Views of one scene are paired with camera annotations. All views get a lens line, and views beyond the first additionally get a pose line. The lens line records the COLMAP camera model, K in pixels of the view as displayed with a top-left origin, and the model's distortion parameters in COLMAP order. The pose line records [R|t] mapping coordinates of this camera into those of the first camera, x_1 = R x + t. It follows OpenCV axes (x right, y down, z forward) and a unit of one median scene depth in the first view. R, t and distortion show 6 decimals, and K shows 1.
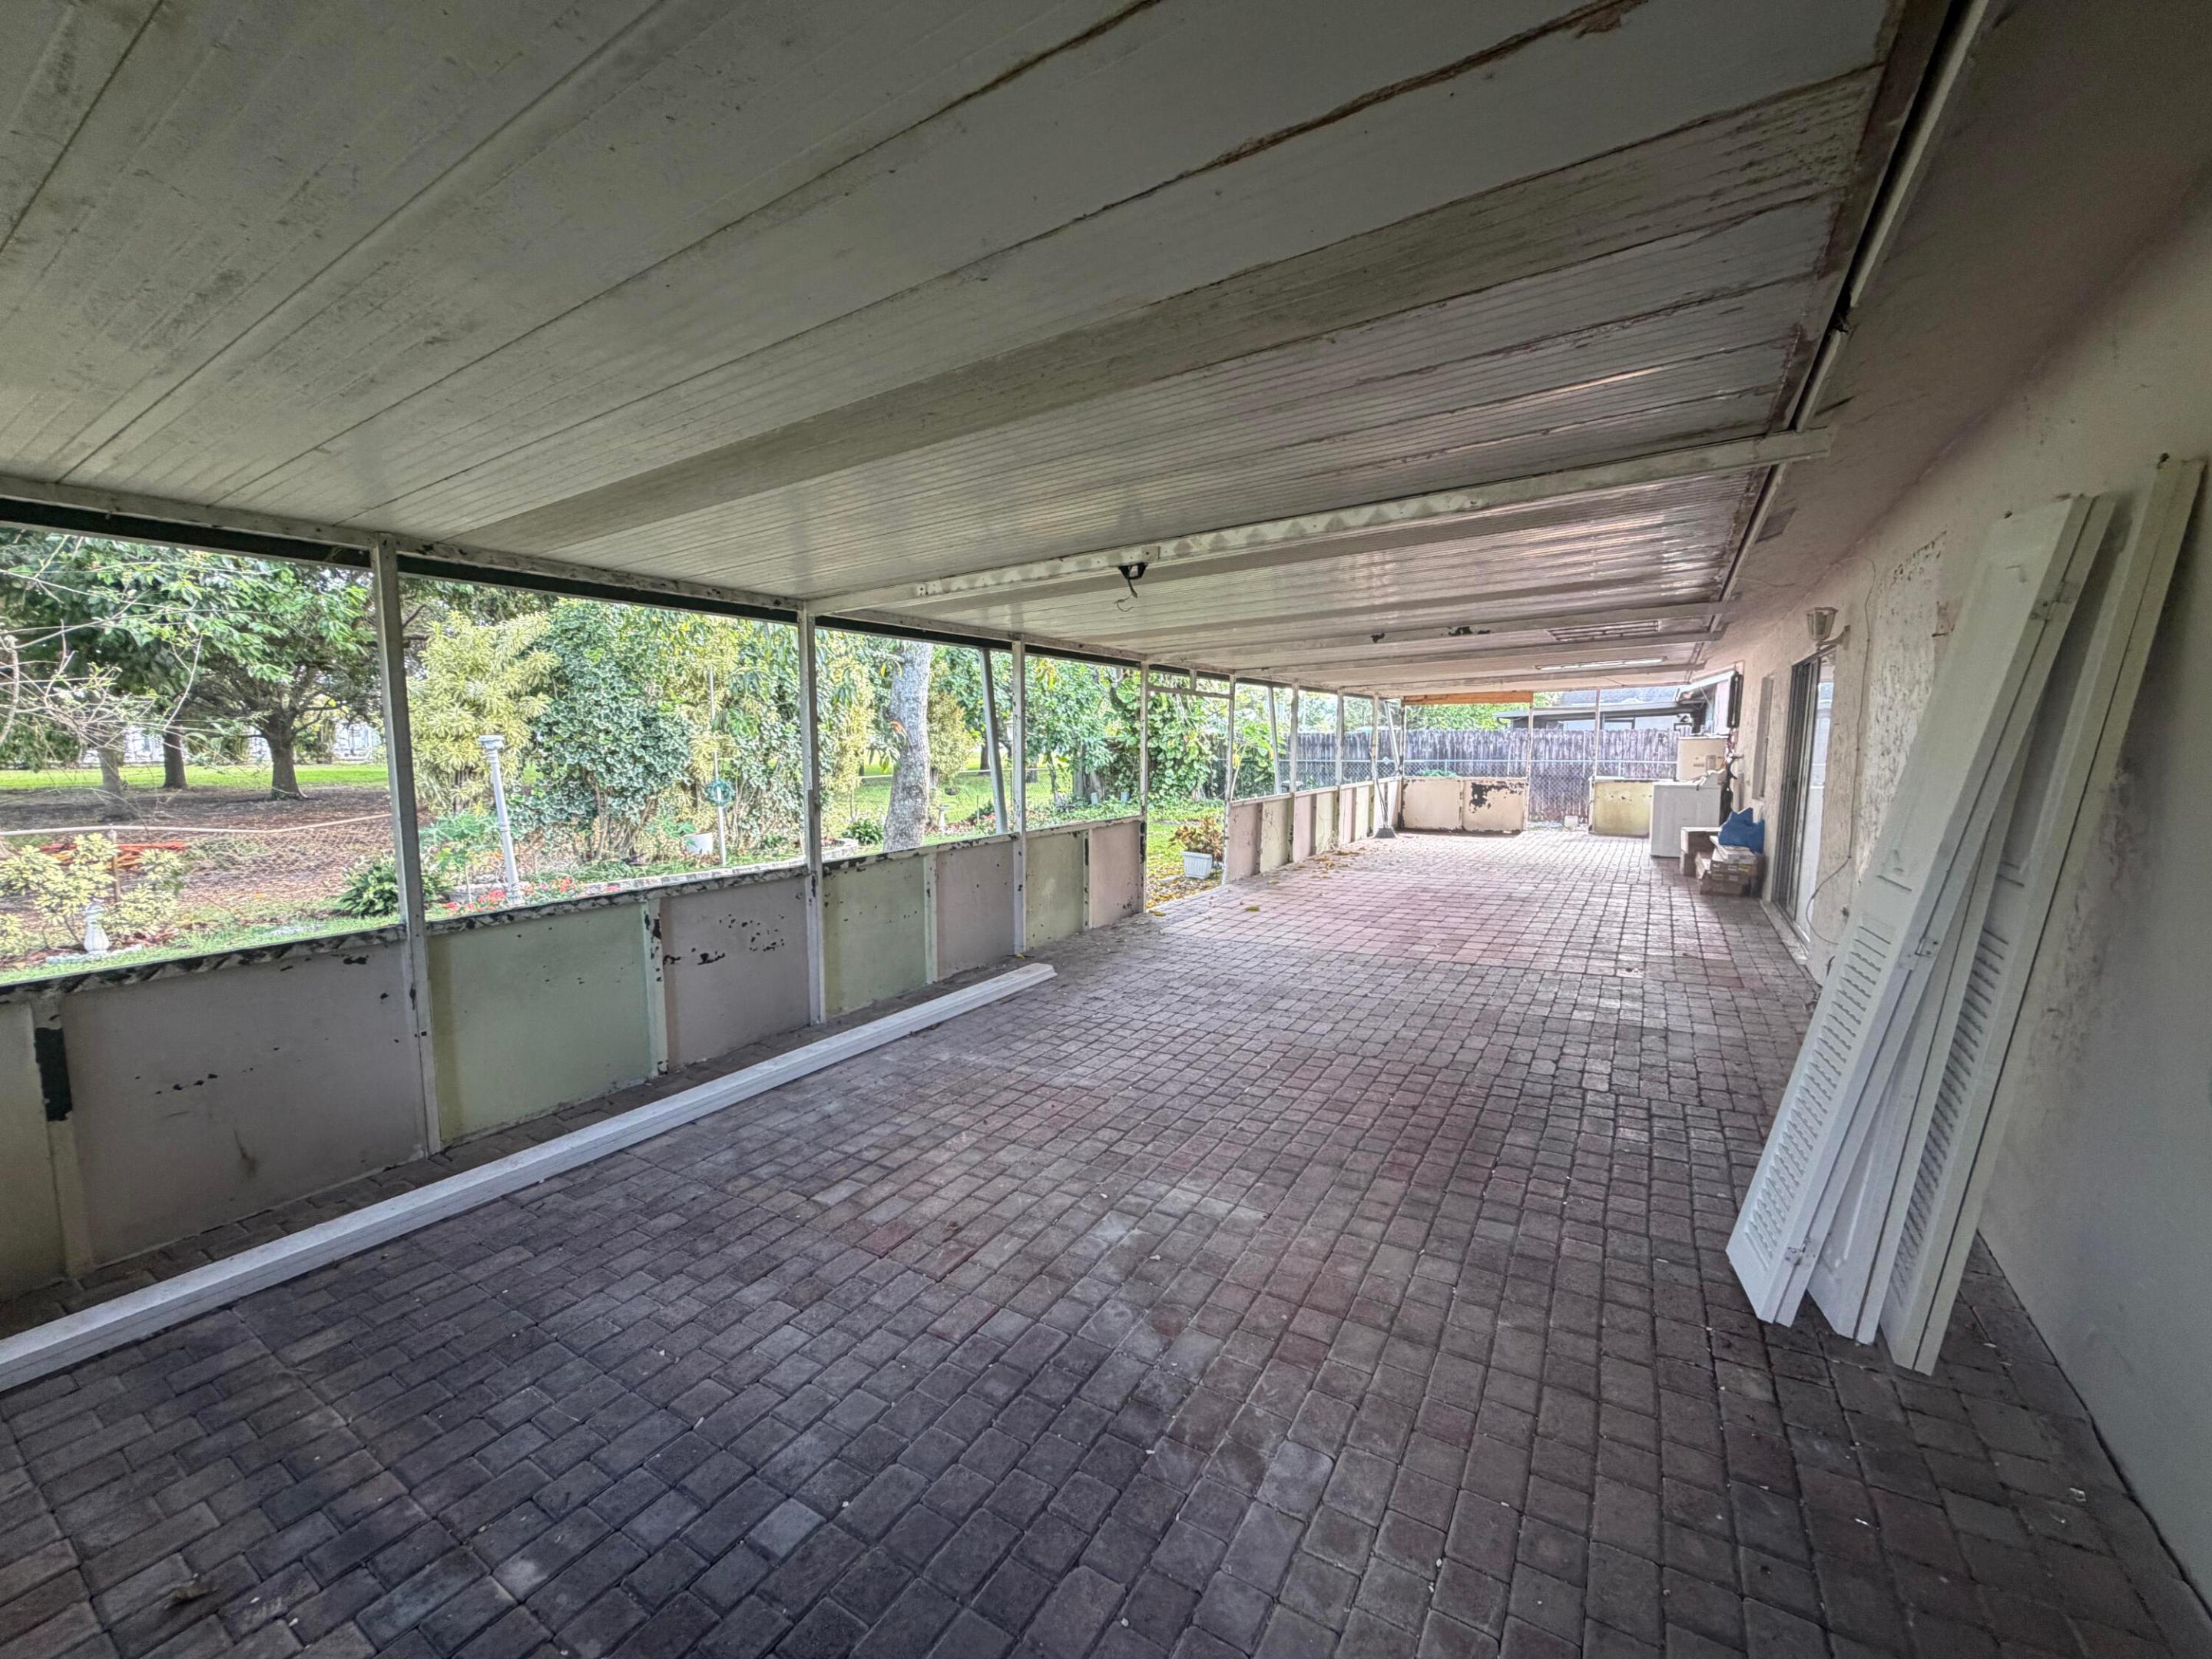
lens RADIAL K [[883.2, 0, 1101.6], [0, 883.2, 830.4], [0, 0, 1]] dist [-0.000201, 0.000504]
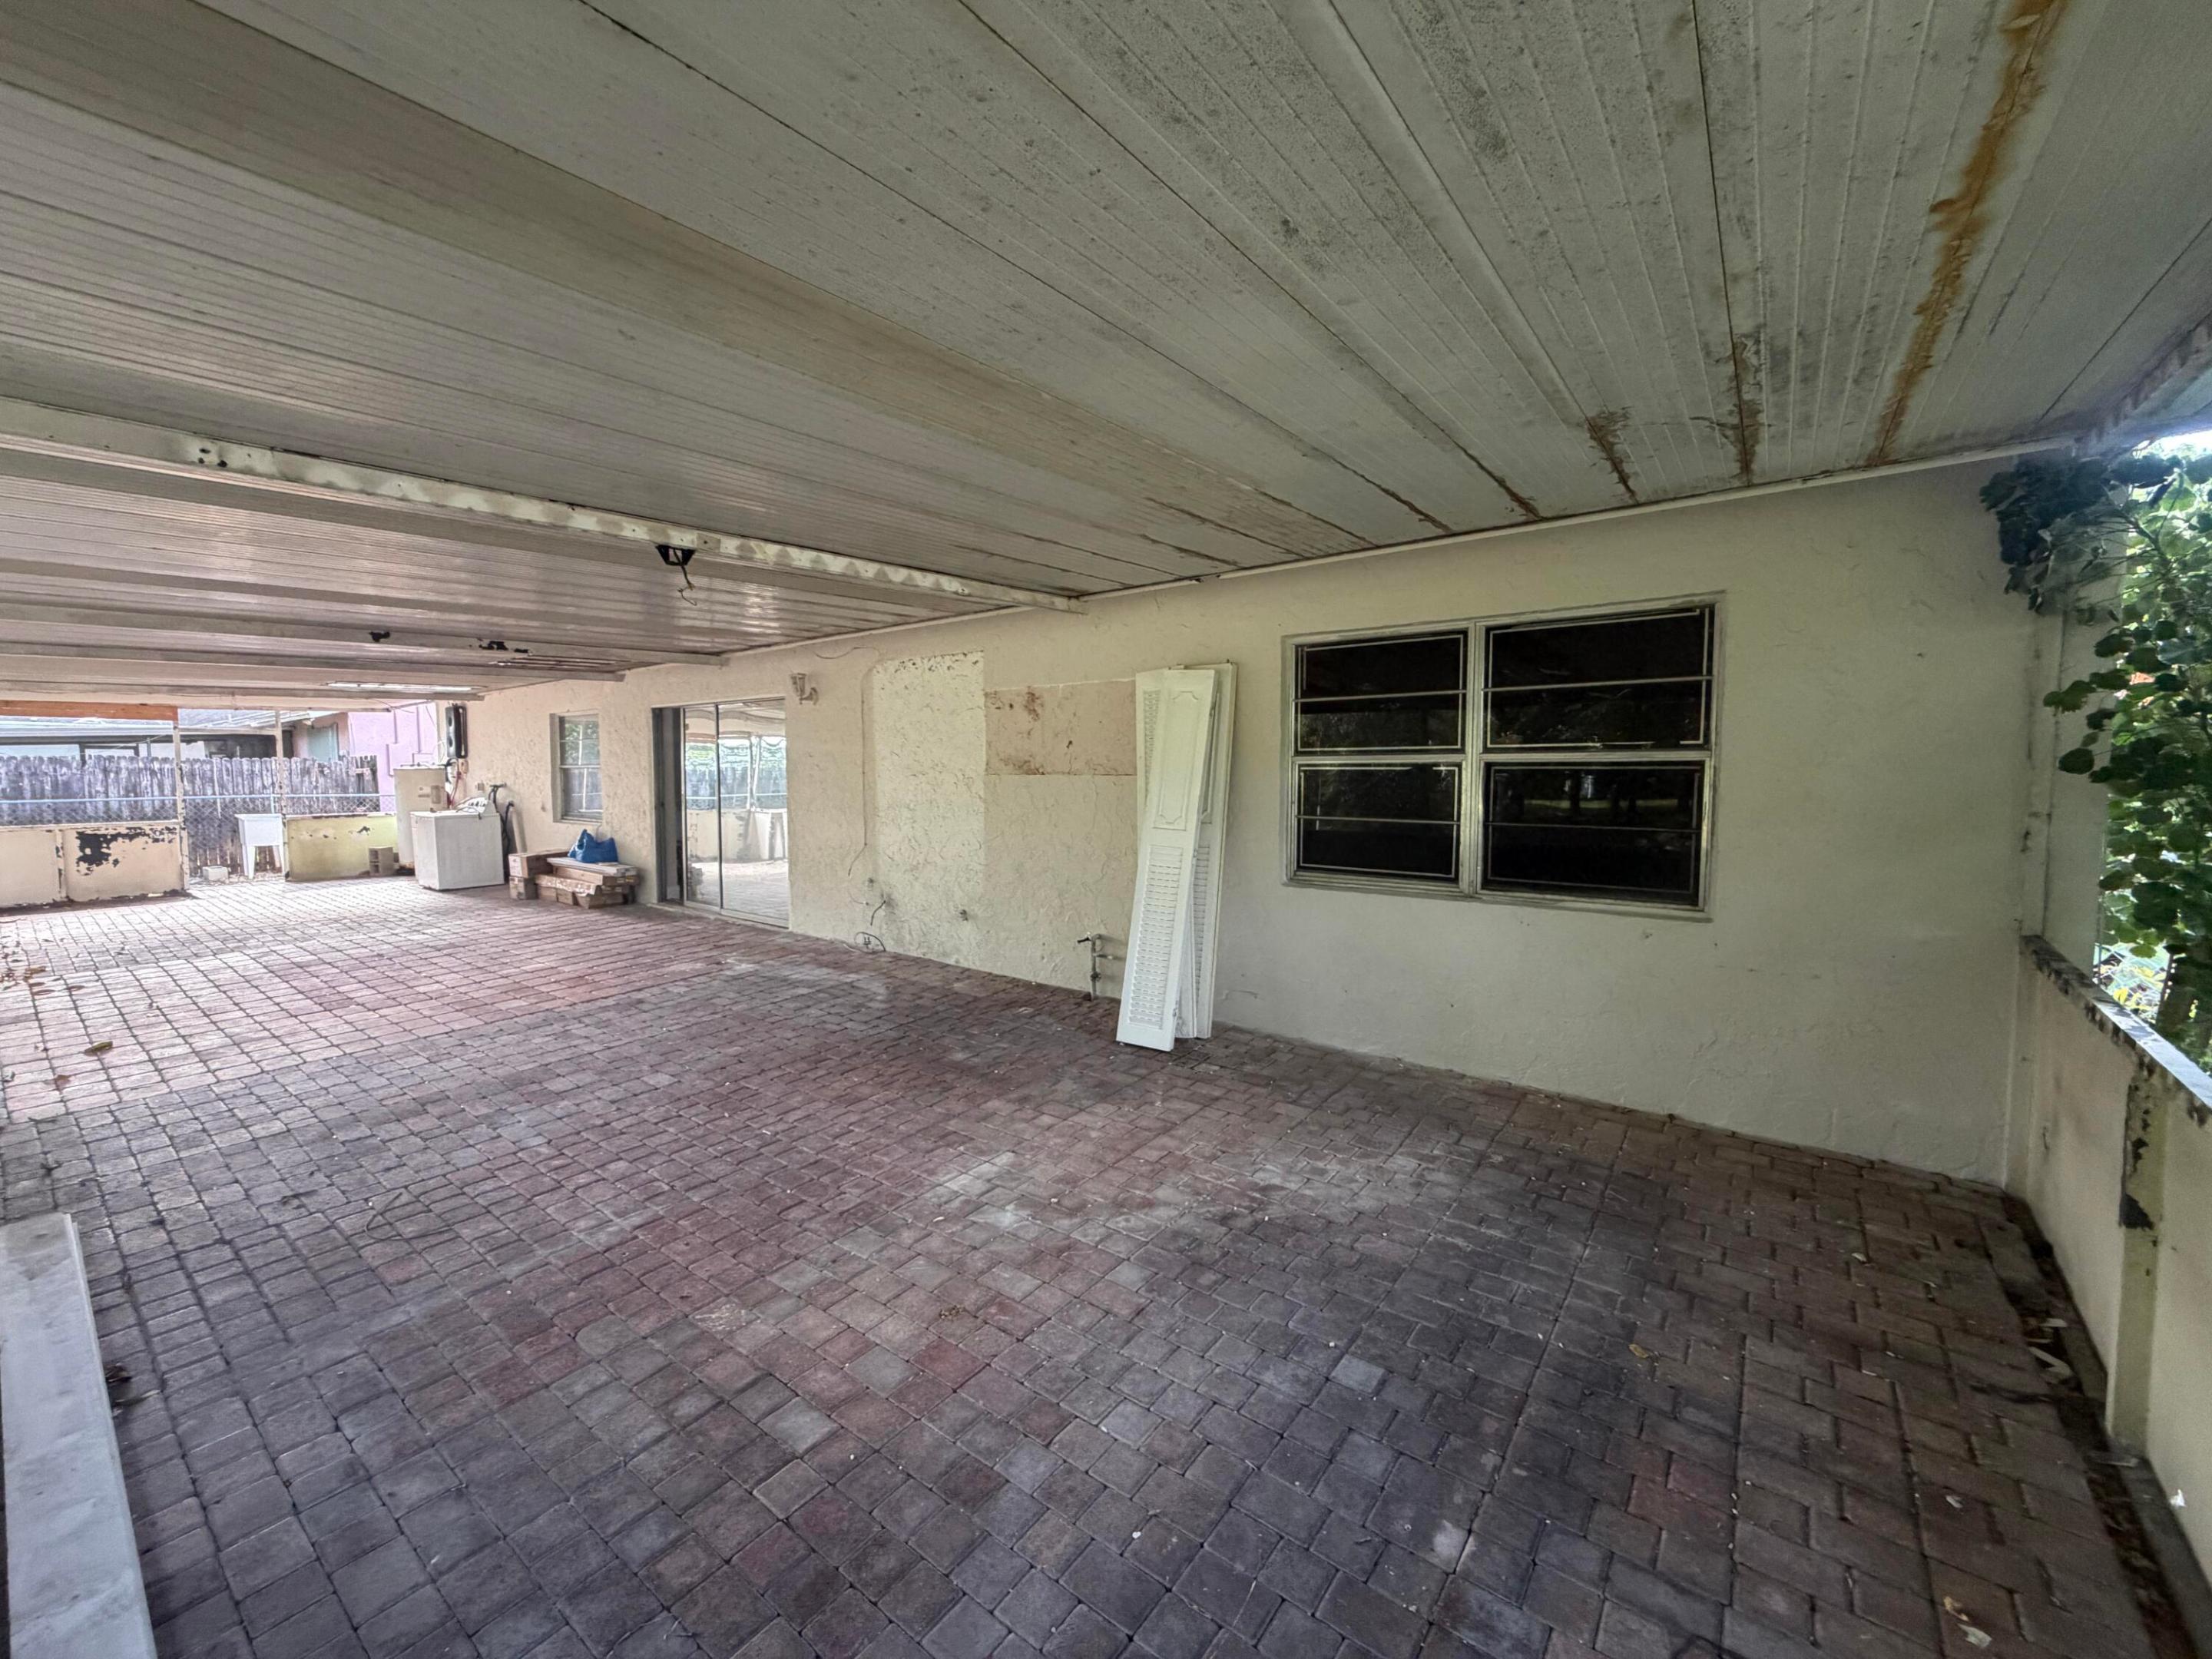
lens RADIAL K [[883.2, 0, 1101.6], [0, 883.2, 830.4], [0, 0, 1]] dist [-0.000201, 0.000504]
pose [[0.105111, -0.066710, 0.992220, -0.628728], [0.103784, 0.993035, 0.055770, -0.036994], [-0.989030, 0.097114, 0.111302, 0.450903]]
